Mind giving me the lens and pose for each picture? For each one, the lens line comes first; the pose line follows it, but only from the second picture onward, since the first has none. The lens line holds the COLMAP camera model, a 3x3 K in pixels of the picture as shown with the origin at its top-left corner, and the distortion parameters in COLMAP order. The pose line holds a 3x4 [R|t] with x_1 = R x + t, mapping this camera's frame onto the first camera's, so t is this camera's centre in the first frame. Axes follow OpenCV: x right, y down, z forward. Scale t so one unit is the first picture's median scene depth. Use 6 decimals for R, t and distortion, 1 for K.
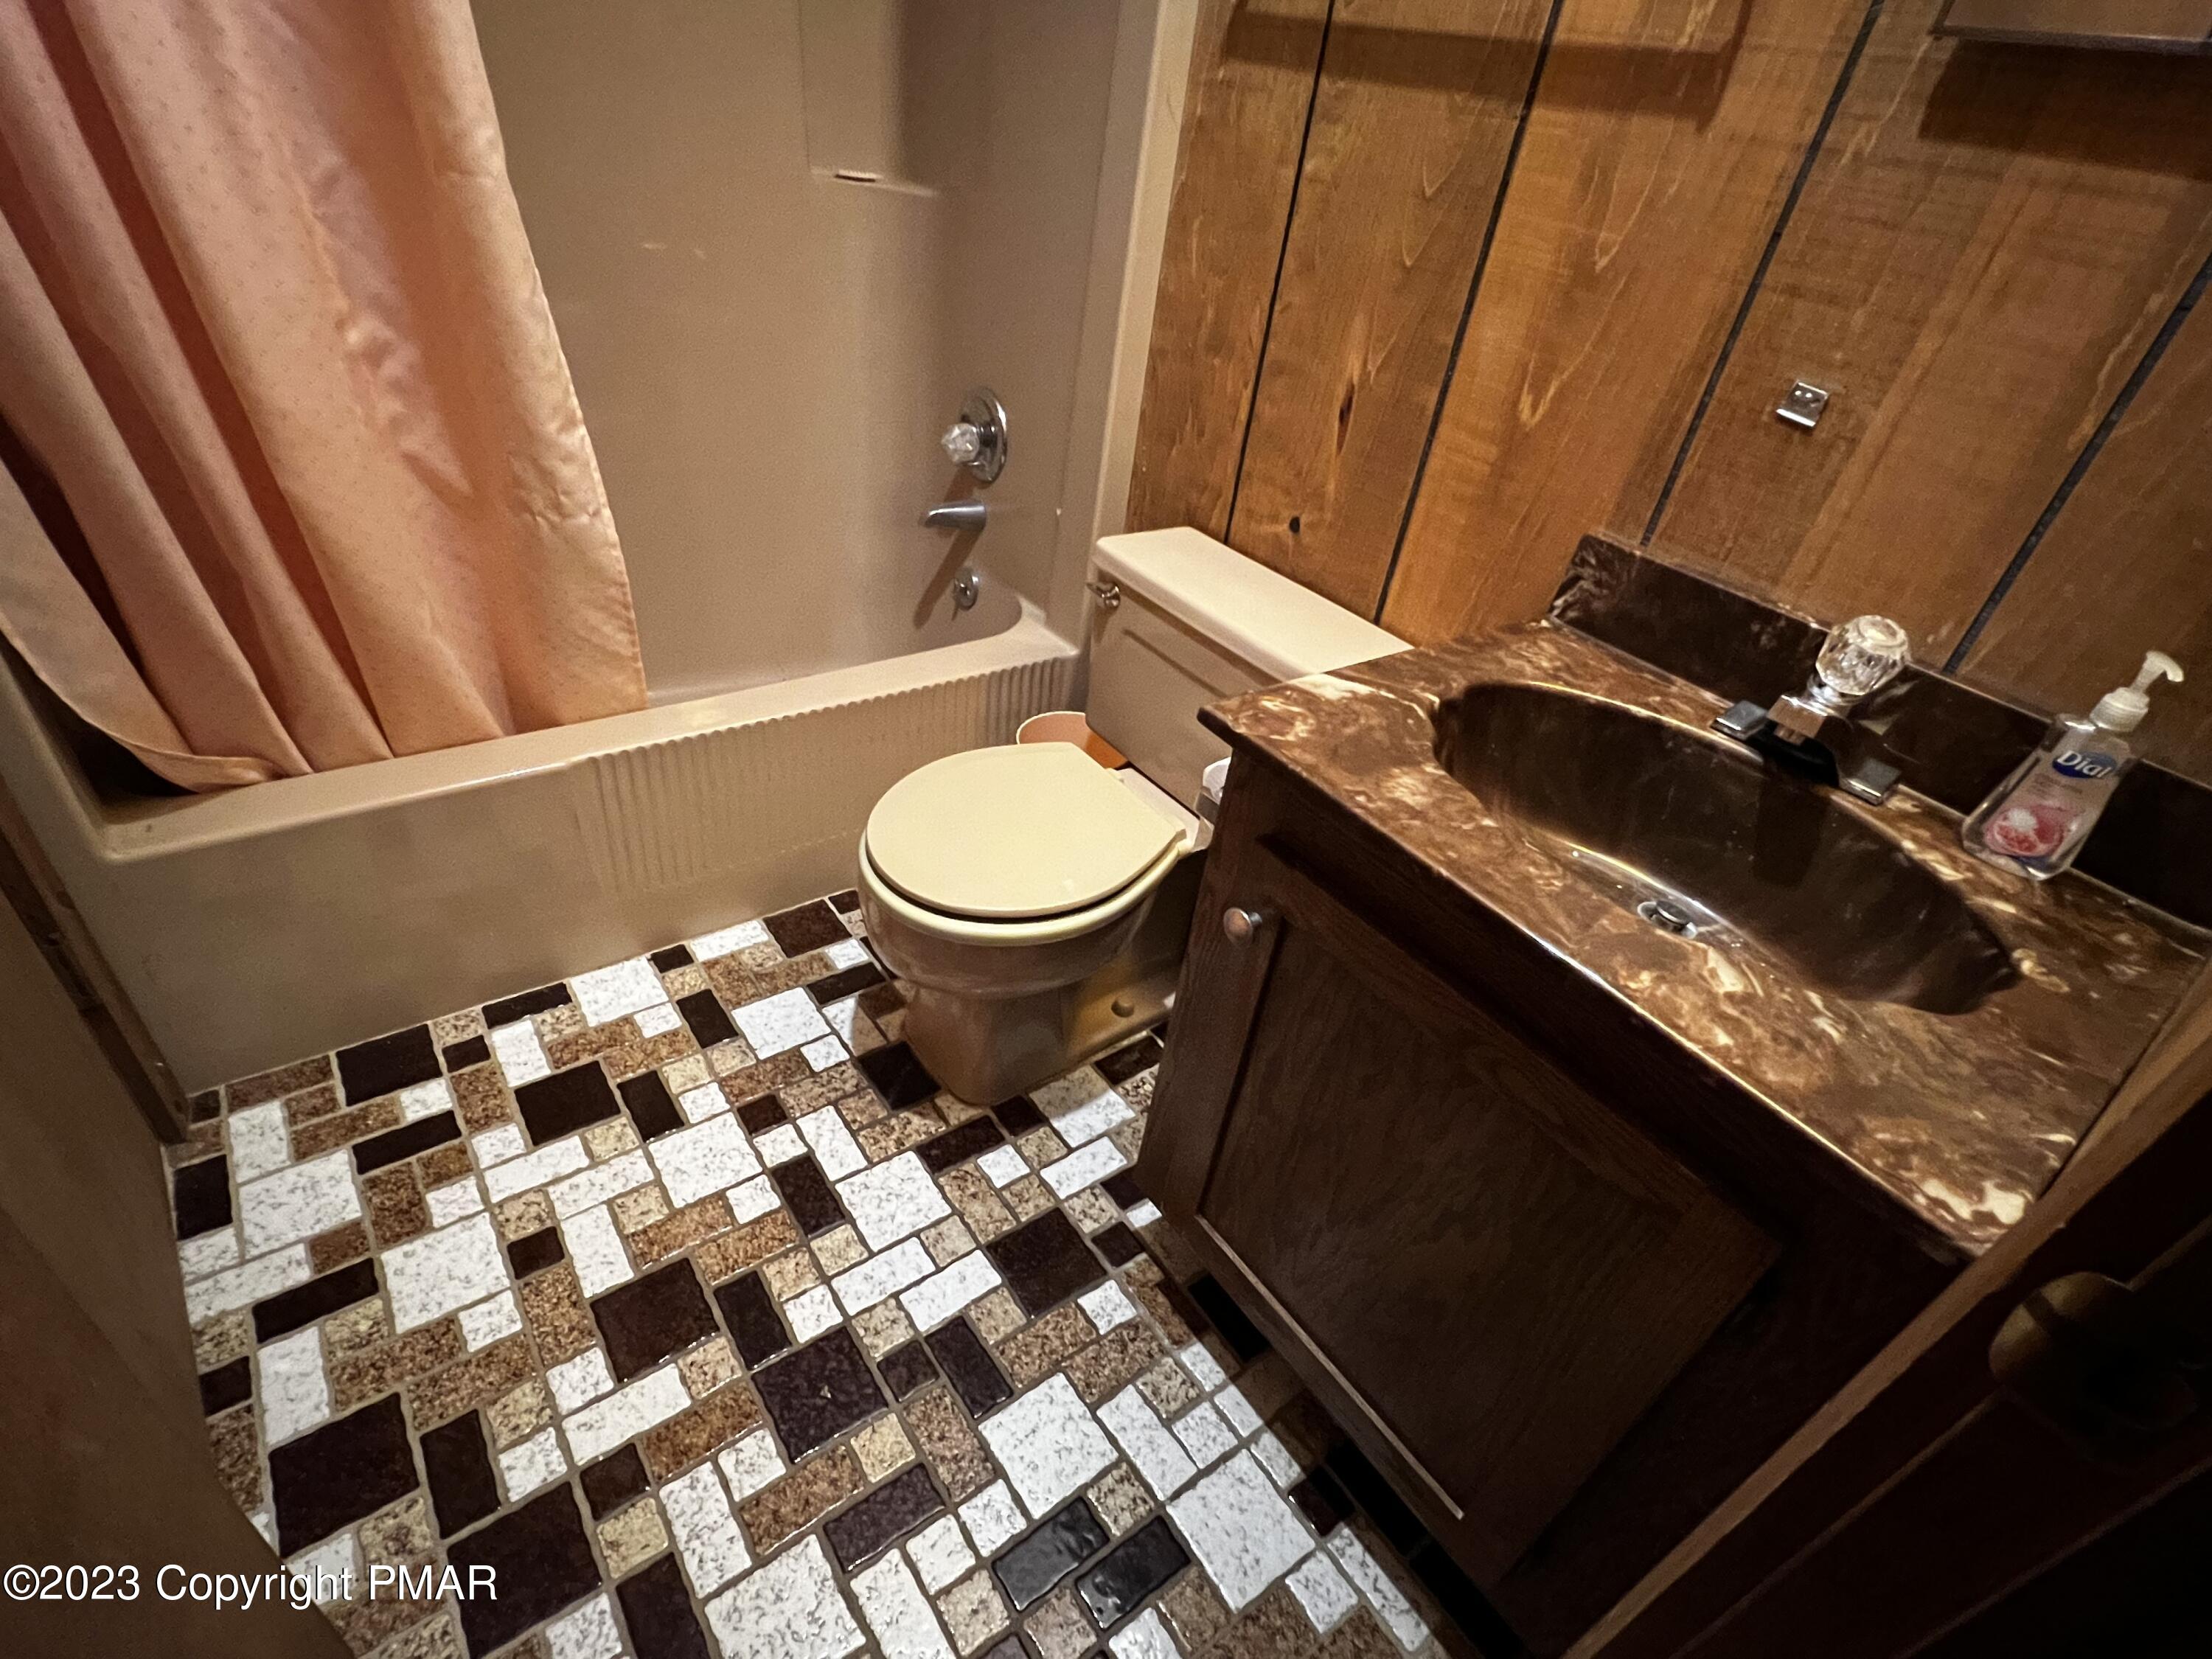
lens RADIAL K [[1065.0, 0, 1103.9], [0, 1065.0, 832.9], [0, 0, 1]] dist [0.004819, 0.000906]
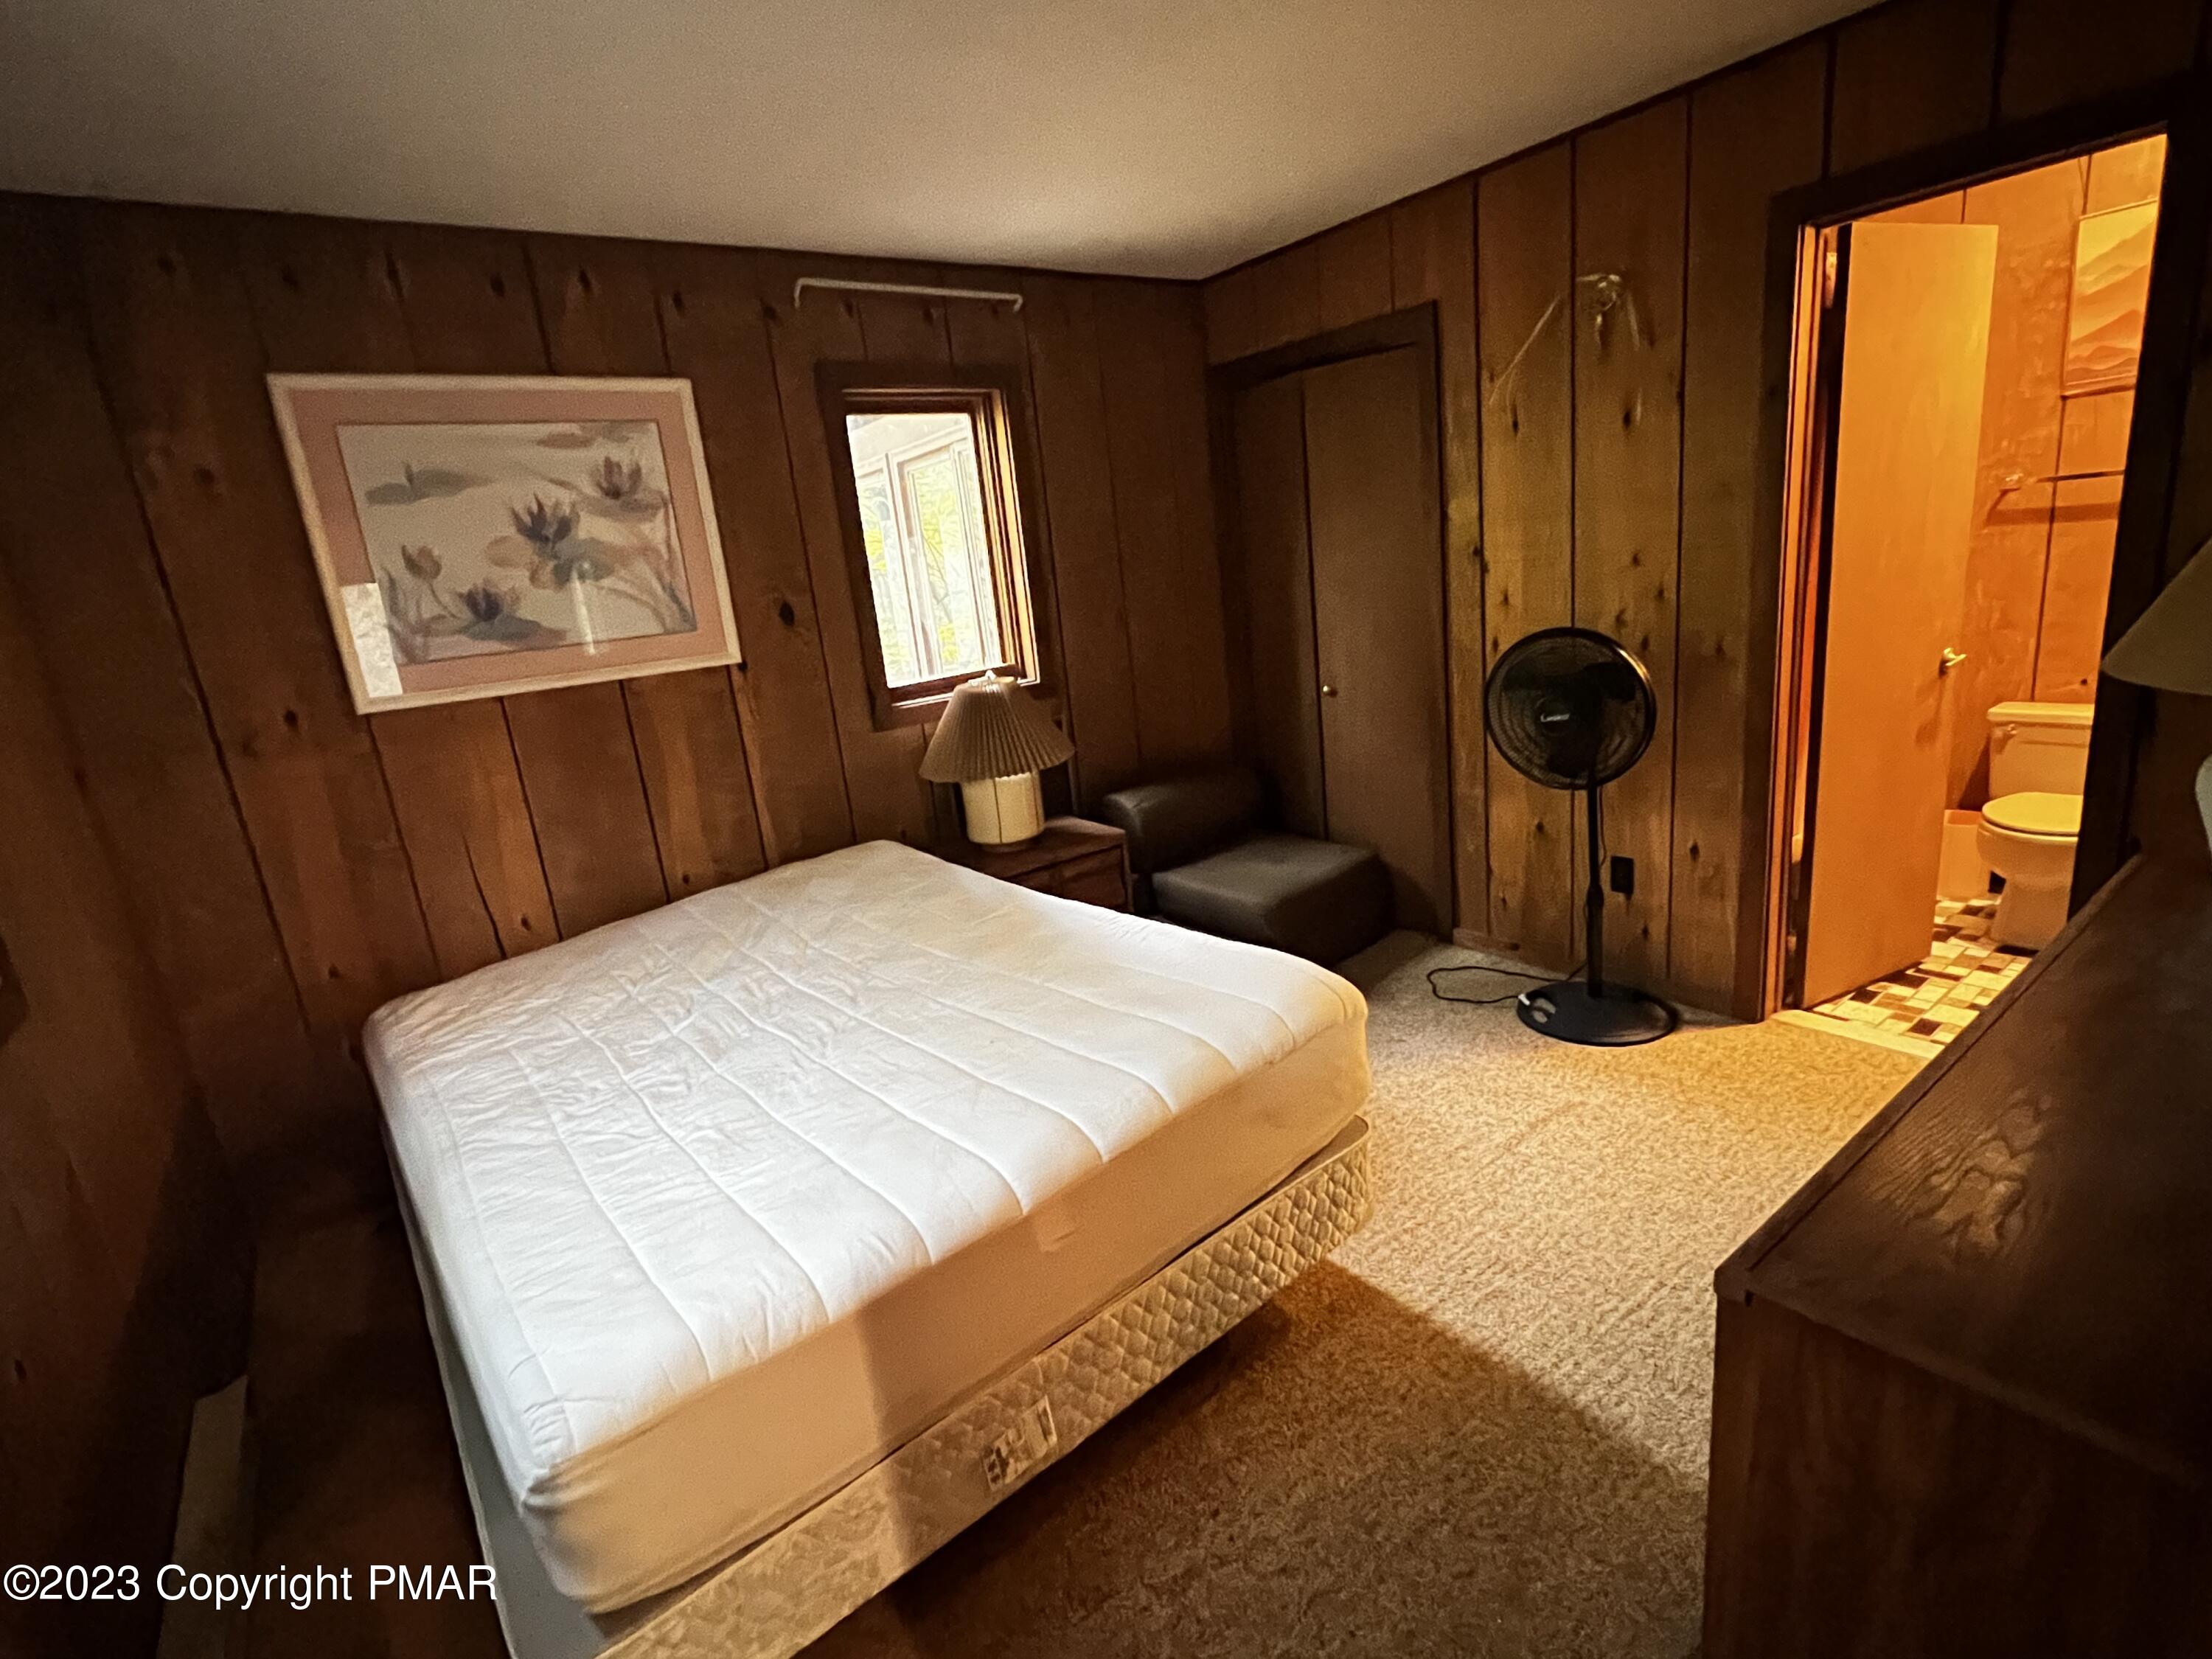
lens RADIAL K [[1065.0, 0, 1111.4], [0, 1065.0, 834.7], [0, 0, 1]] dist [0.004819, 0.000906]
pose [[0.974393, -0.221637, -0.037873, -2.215726], [0.193278, 0.911677, -0.362614, 0.529500], [0.114897, 0.346009, 0.931169, -1.529743]]
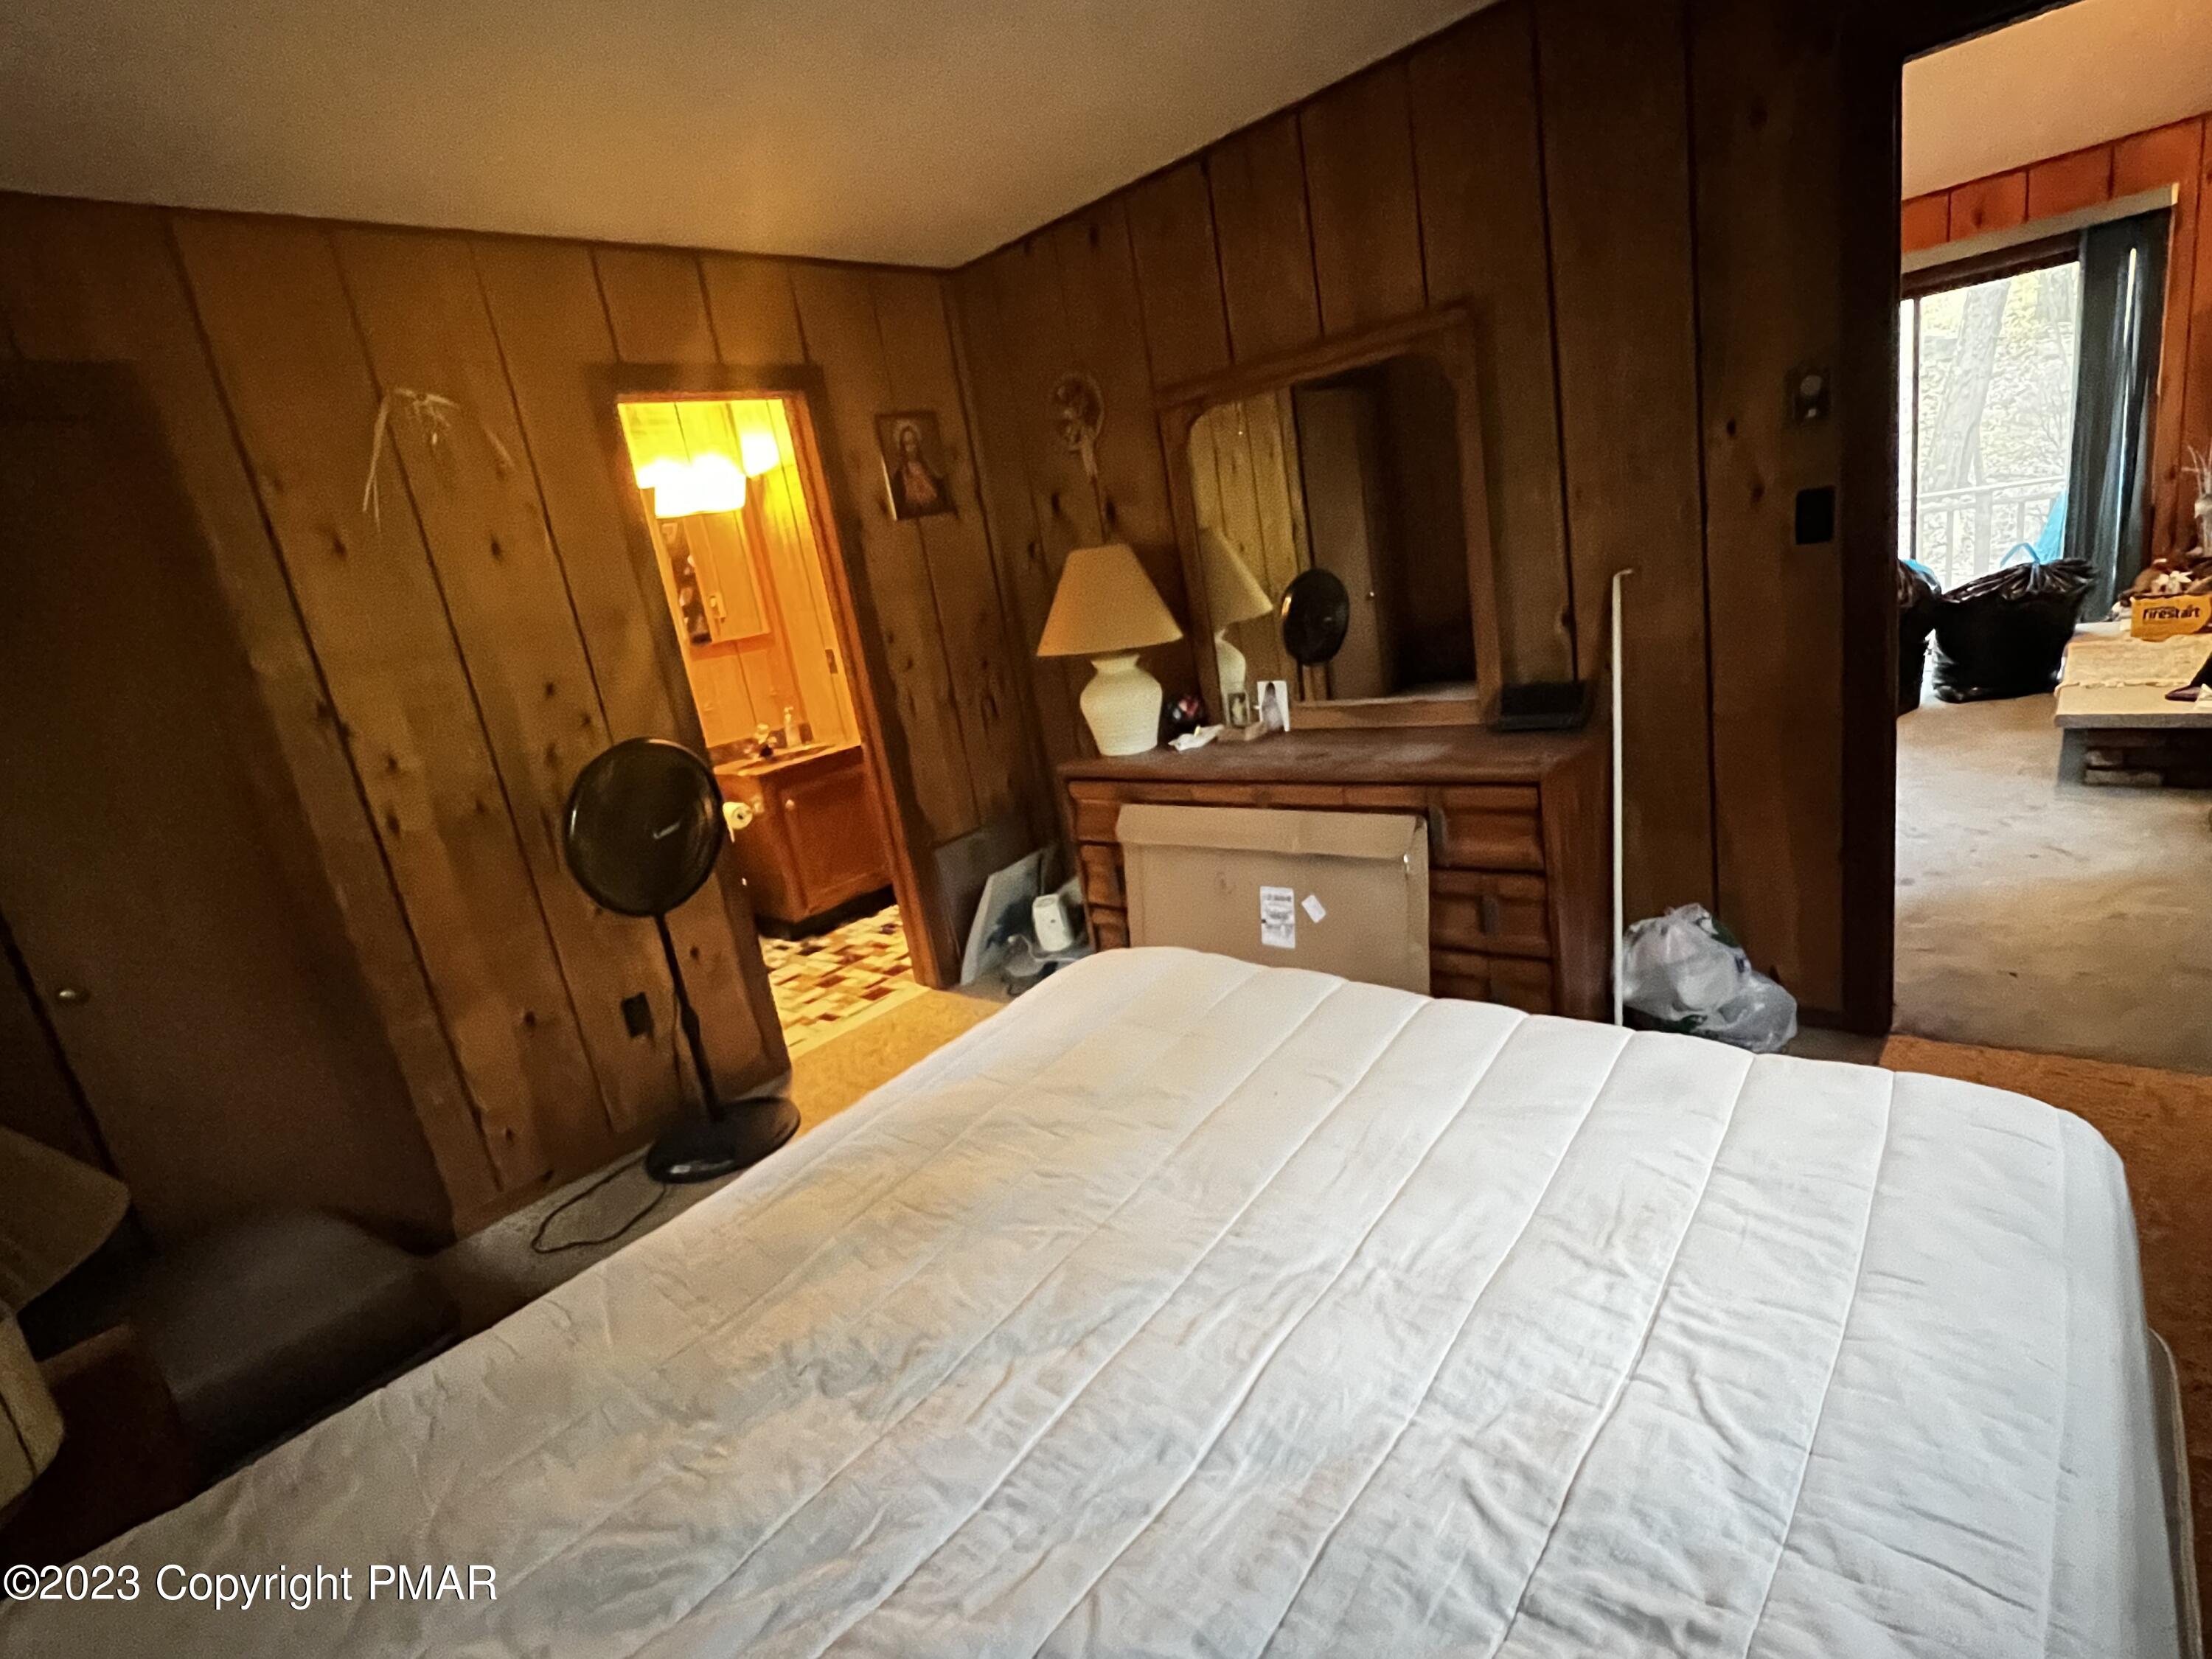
lens RADIAL K [[1065.0, 0, 1106.2], [0, 1065.0, 823.4], [0, 0, 1]] dist [0.004819, 0.000906]
pose [[-0.227307, -0.318096, 0.920406, -3.450061], [0.673091, 0.631717, 0.384553, -0.555960], [-0.703761, 0.706929, 0.070514, -0.198272]]
